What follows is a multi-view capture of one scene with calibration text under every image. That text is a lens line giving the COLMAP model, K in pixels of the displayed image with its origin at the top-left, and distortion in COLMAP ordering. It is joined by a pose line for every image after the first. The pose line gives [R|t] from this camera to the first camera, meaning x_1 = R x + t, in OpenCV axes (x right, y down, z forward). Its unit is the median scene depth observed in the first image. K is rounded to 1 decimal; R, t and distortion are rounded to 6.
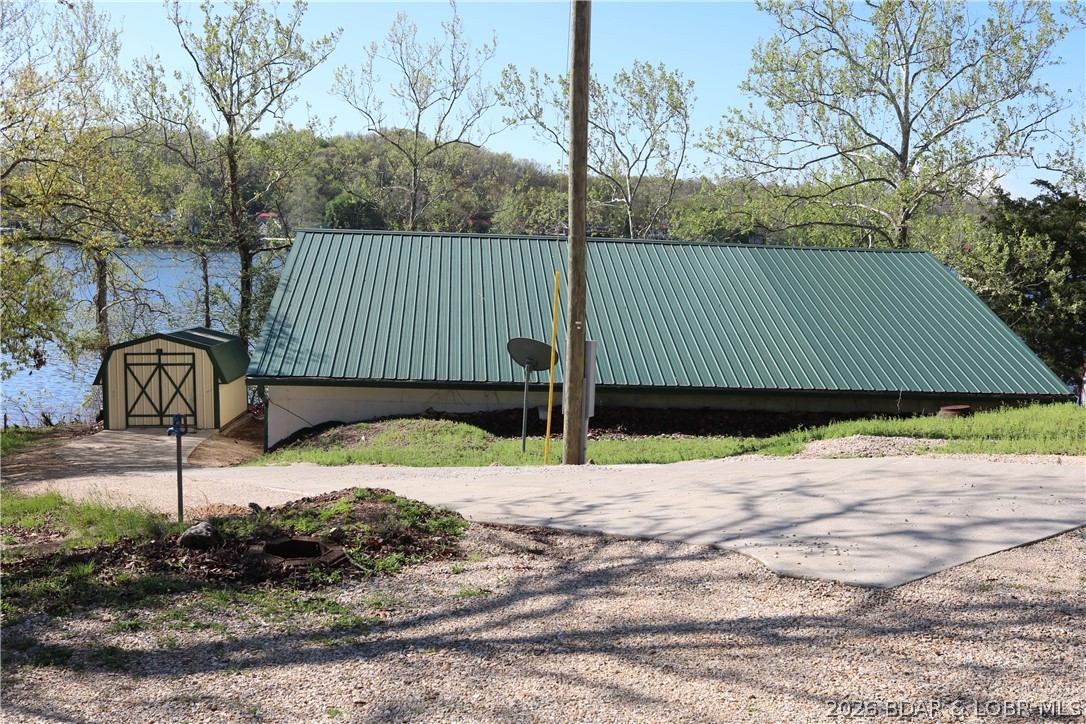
lens RADIAL K [[1200.7, 0, 535.2], [0, 1200.7, 366.3], [0, 0, 1]] dist [-0.087849, 0.000000]
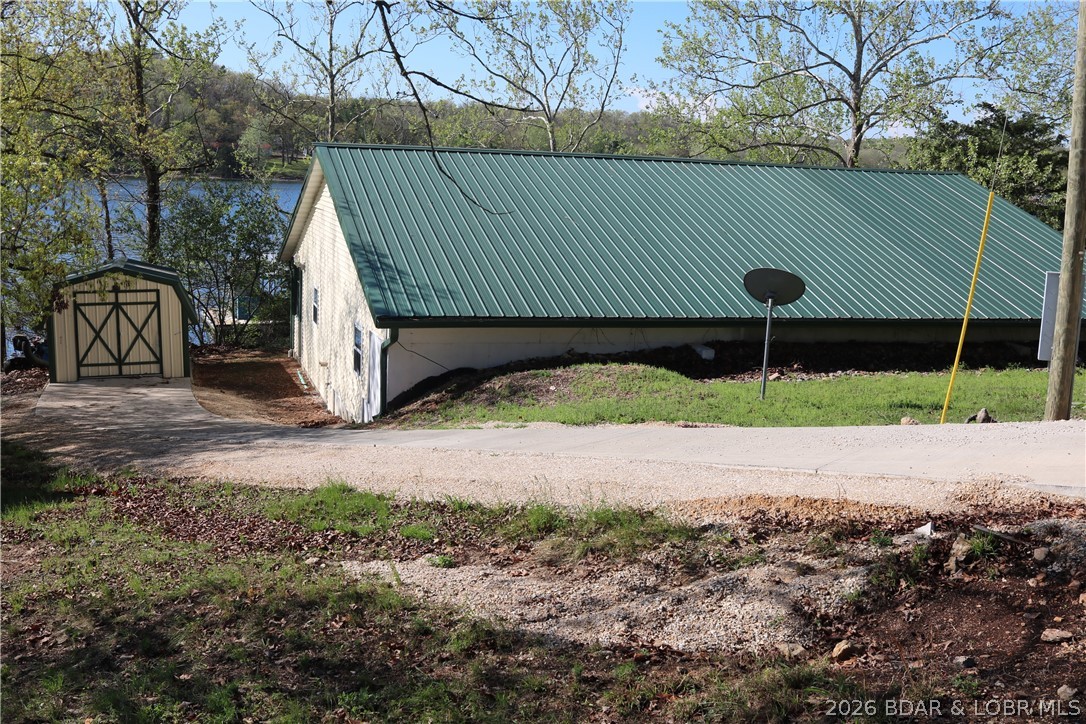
lens RADIAL K [[1200.7, 0, 537.9], [0, 1200.7, 364.4], [0, 0, 1]] dist [-0.087849, 0.000000]
pose [[0.975842, -0.030566, 0.216328, -0.206859], [0.017285, 0.997862, 0.063023, -0.006616], [-0.217792, -0.057761, 0.974285, 0.107198]]
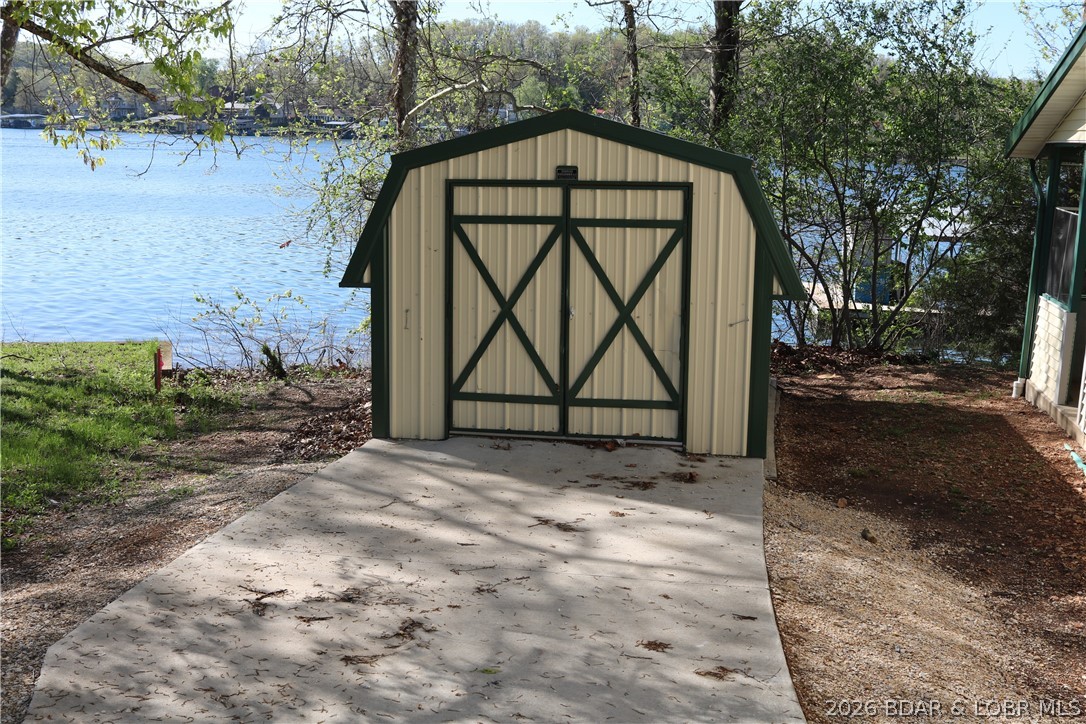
lens RADIAL K [[1200.7, 0, 548.2], [0, 1200.7, 356.8], [0, 0, 1]] dist [-0.087849, 0.000000]
pose [[0.966288, 0.050873, -0.252387, -0.245809], [-0.033727, 0.996848, 0.071806, 0.010079], [0.255244, -0.060873, 0.964959, 0.721429]]
